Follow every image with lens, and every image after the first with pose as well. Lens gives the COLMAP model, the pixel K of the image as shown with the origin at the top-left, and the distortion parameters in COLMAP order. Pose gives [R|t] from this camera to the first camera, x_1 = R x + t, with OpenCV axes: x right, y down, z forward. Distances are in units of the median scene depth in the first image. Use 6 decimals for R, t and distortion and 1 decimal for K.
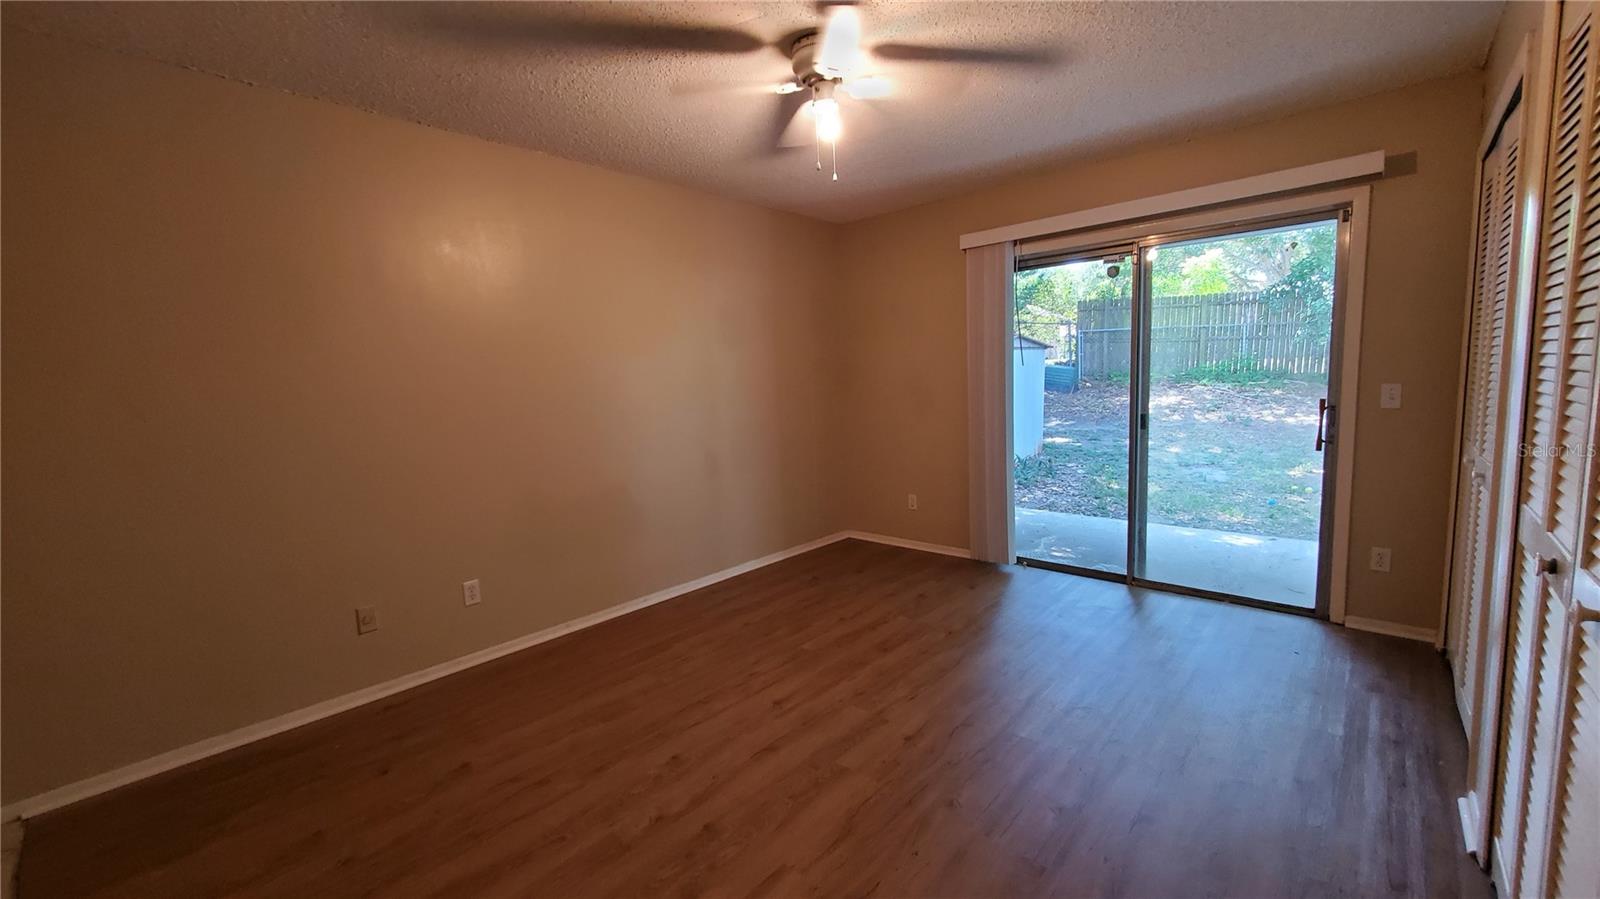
lens RADIAL K [[630.9, 0, 808.5], [0, 630.9, 449.5], [0, 0, 1]] dist [0.000367, 0.000052]
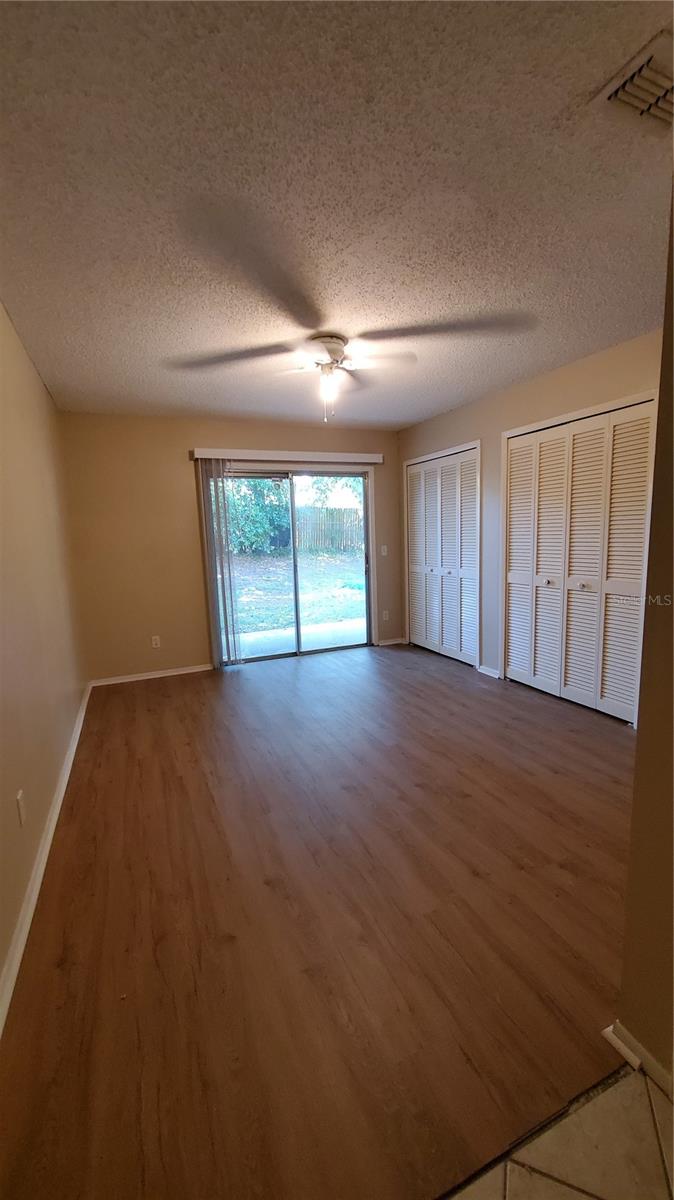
lens RADIAL K [[473.2, 0, 341.6], [0, 473.2, 598.2], [0, 0, 1]] dist [0.000367, 0.000052]
pose [[0.412240, -0.097825, 0.905808, -0.837052], [0.125777, 0.990810, 0.049763, -0.010206], [-0.902352, 0.093415, 0.420755, 0.345968]]
